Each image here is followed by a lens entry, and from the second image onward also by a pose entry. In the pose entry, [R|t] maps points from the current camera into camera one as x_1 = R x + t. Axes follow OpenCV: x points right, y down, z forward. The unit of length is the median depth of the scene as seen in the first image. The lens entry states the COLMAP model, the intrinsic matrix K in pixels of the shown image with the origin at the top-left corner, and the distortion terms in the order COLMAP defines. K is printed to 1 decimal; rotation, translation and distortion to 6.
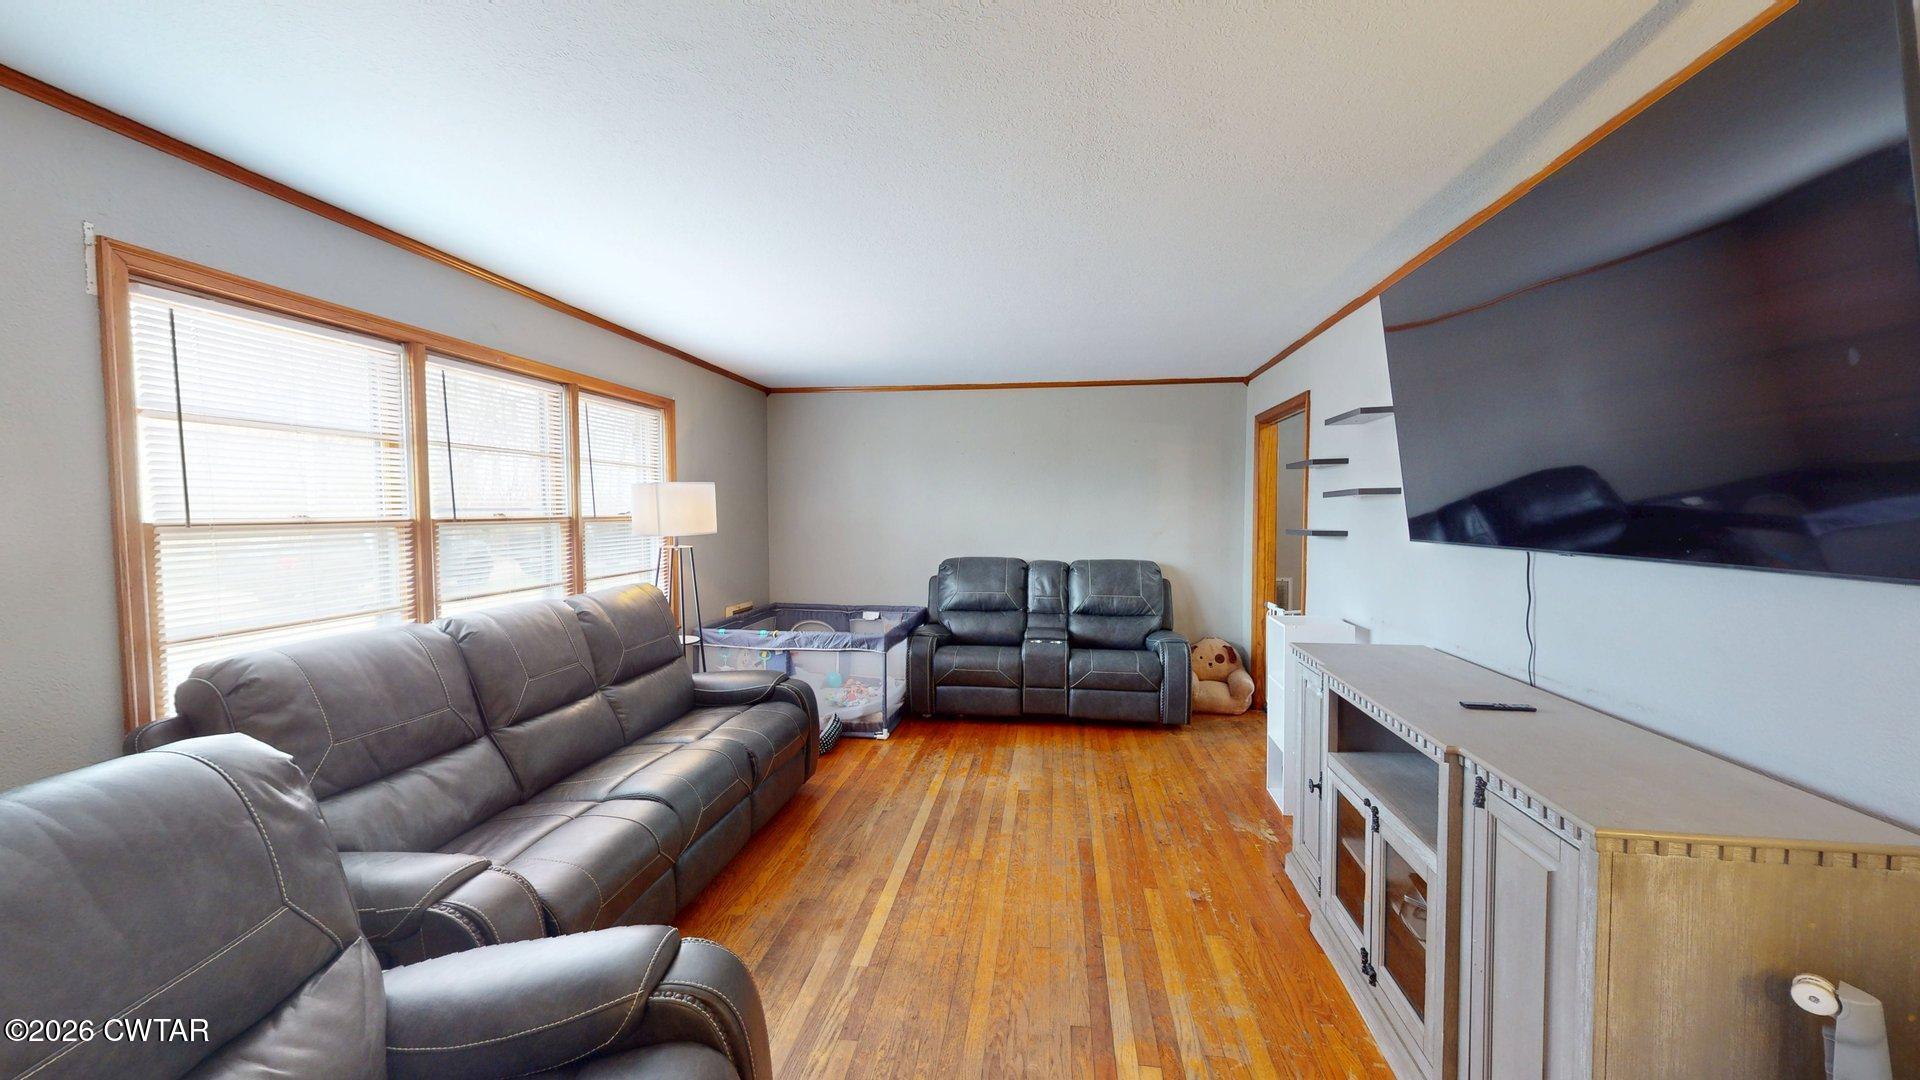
lens RADIAL K [[702.8, 0, 958.6], [0, 702.8, 541.8], [0, 0, 1]] dist [0.000136, -0.000010]
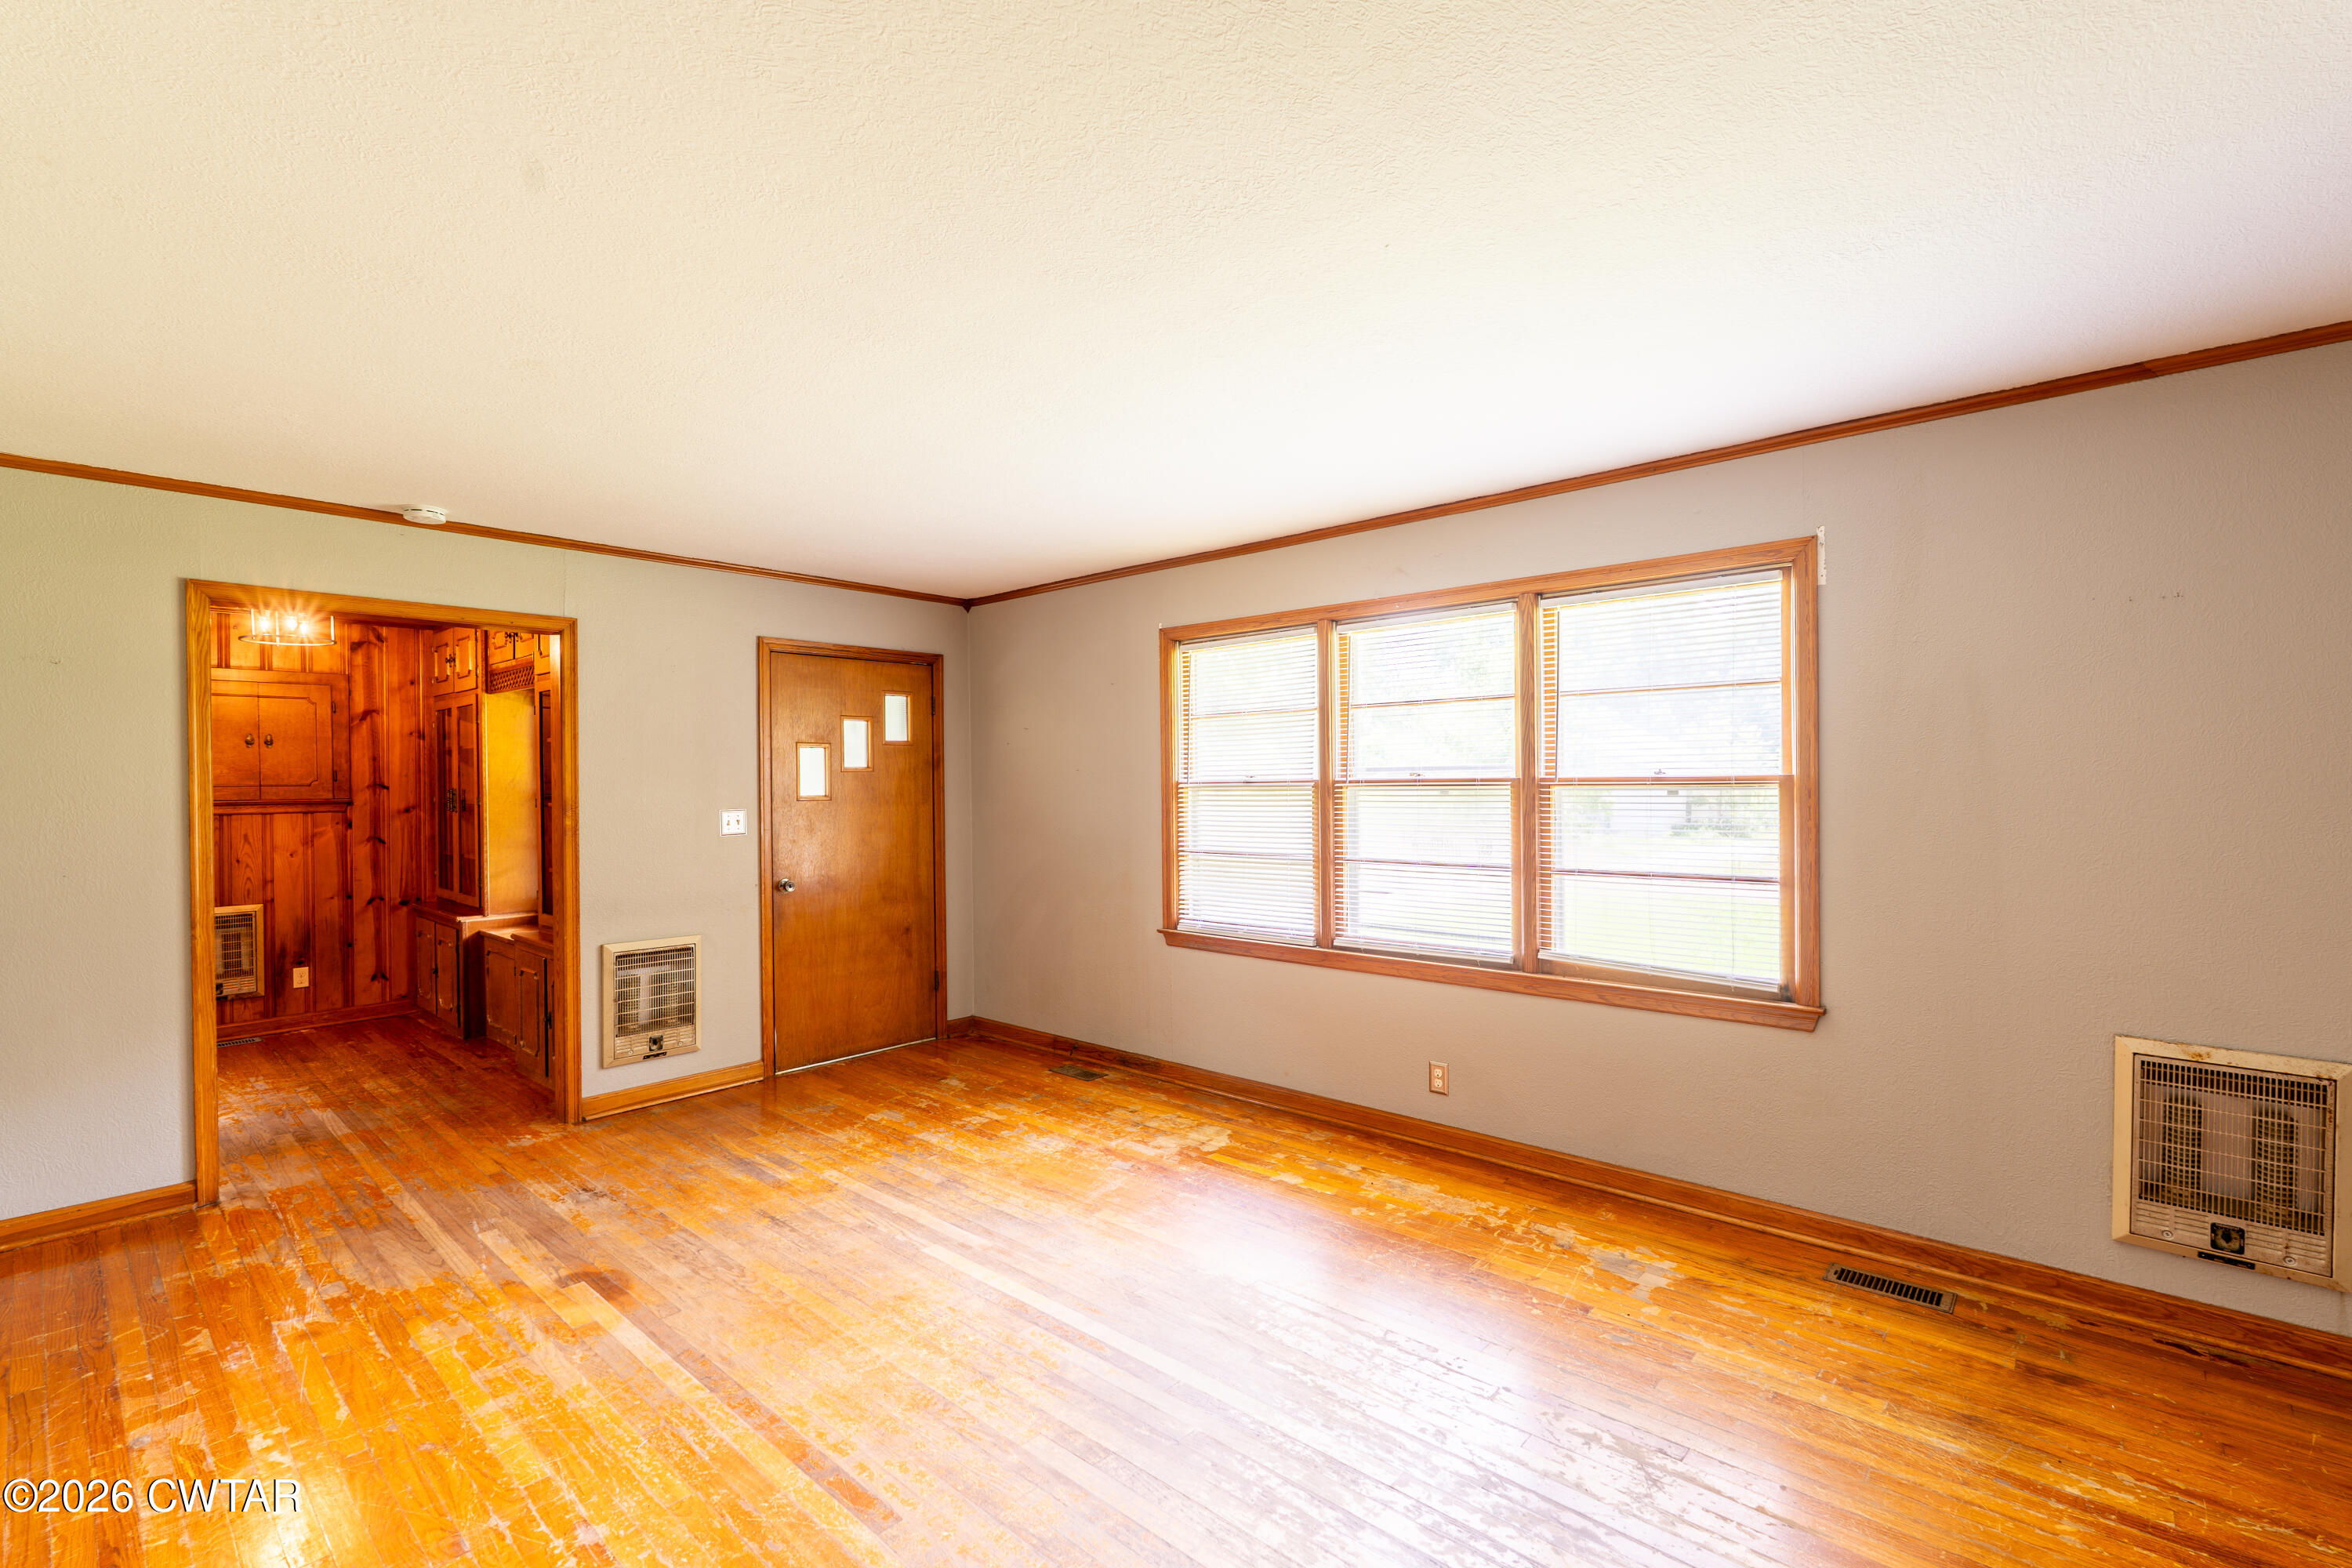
lens RADIAL K [[1034.9, 0, 1176.0], [0, 1034.9, 784.0], [0, 0, 1]] dist [-0.003486, 0.000473]
pose [[-0.560880, 0.008045, -0.827858, 0.649604], [-0.027100, 0.999239, 0.028071, -0.060395], [0.827454, 0.038180, -0.560234, 1.599009]]
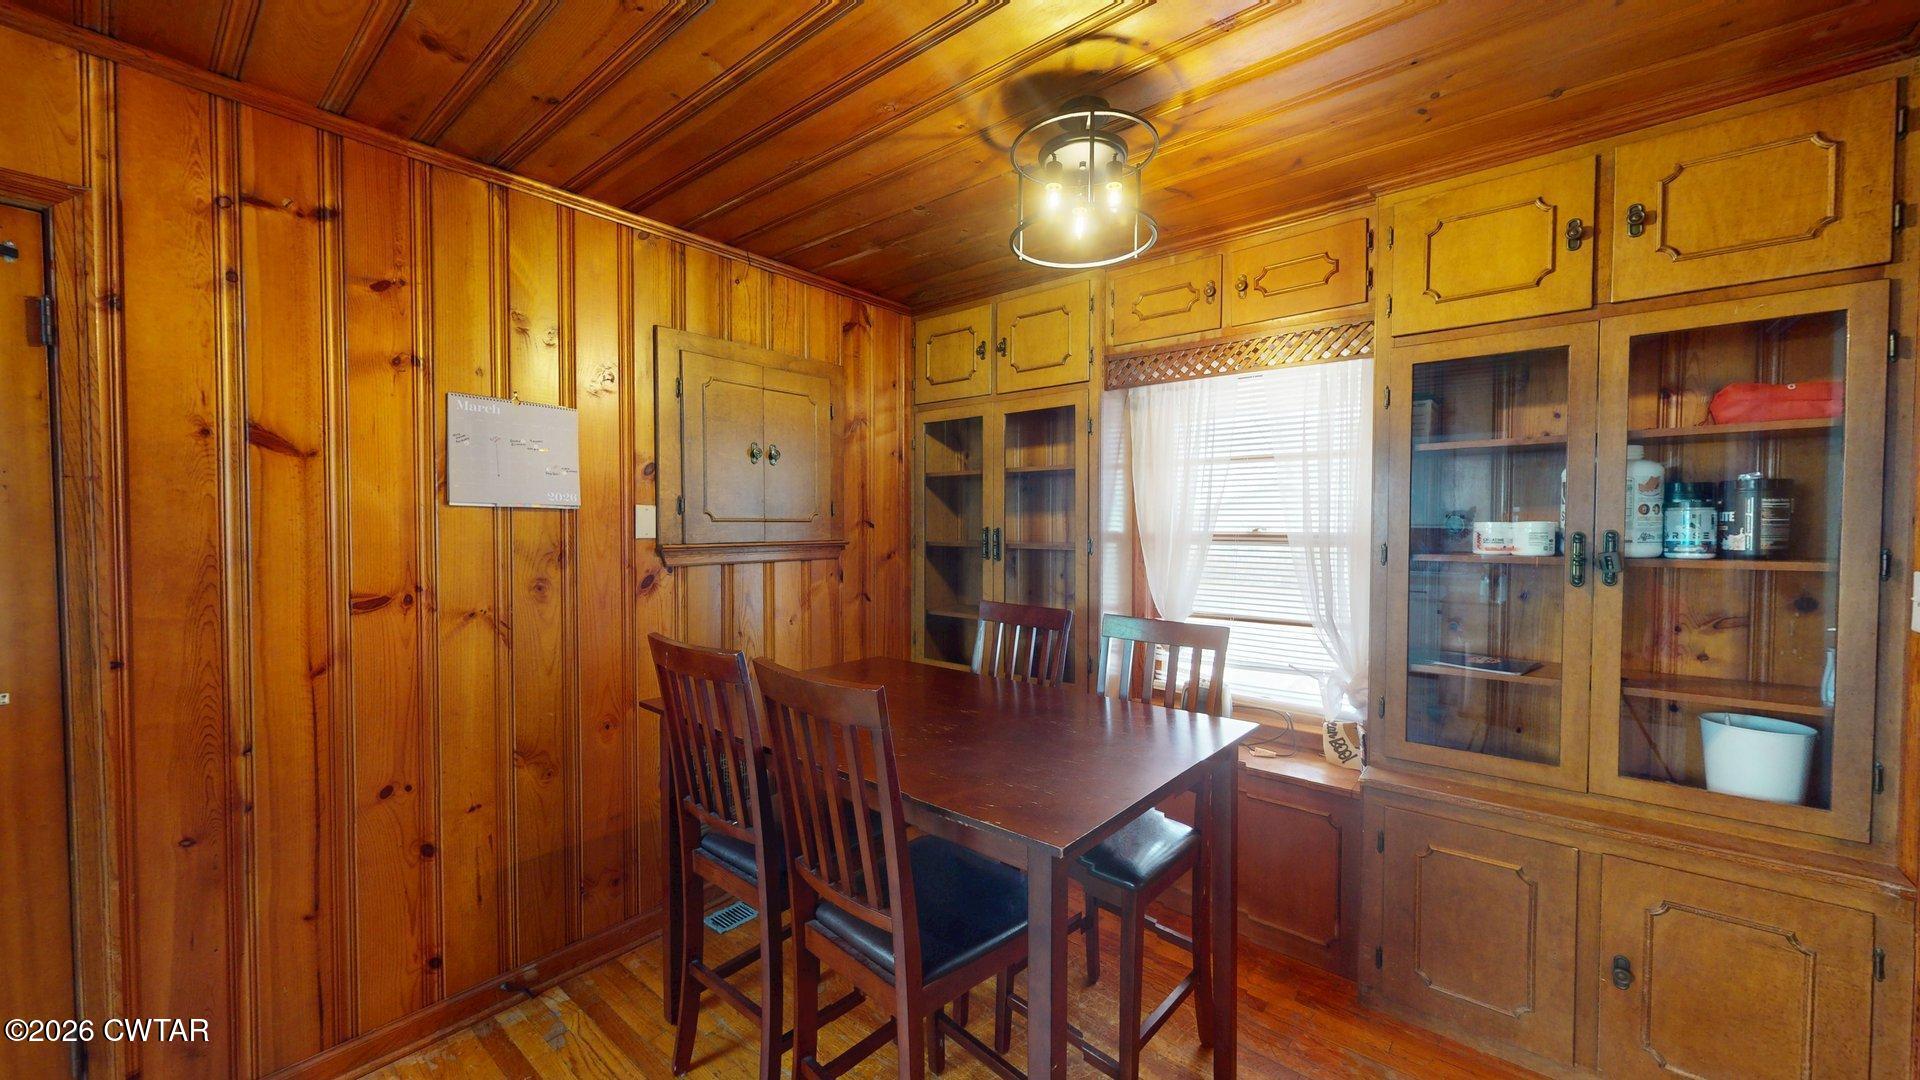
lens RADIAL K [[702.8, 0, 958.6], [0, 702.8, 541.8], [0, 0, 1]] dist [0.000136, -0.000010]
pose [[-0.526672, 0.022902, -0.849760, 0.637732], [-0.035719, 0.998158, 0.049040, 0.023536], [0.849318, 0.056181, -0.524883, -0.381848]]
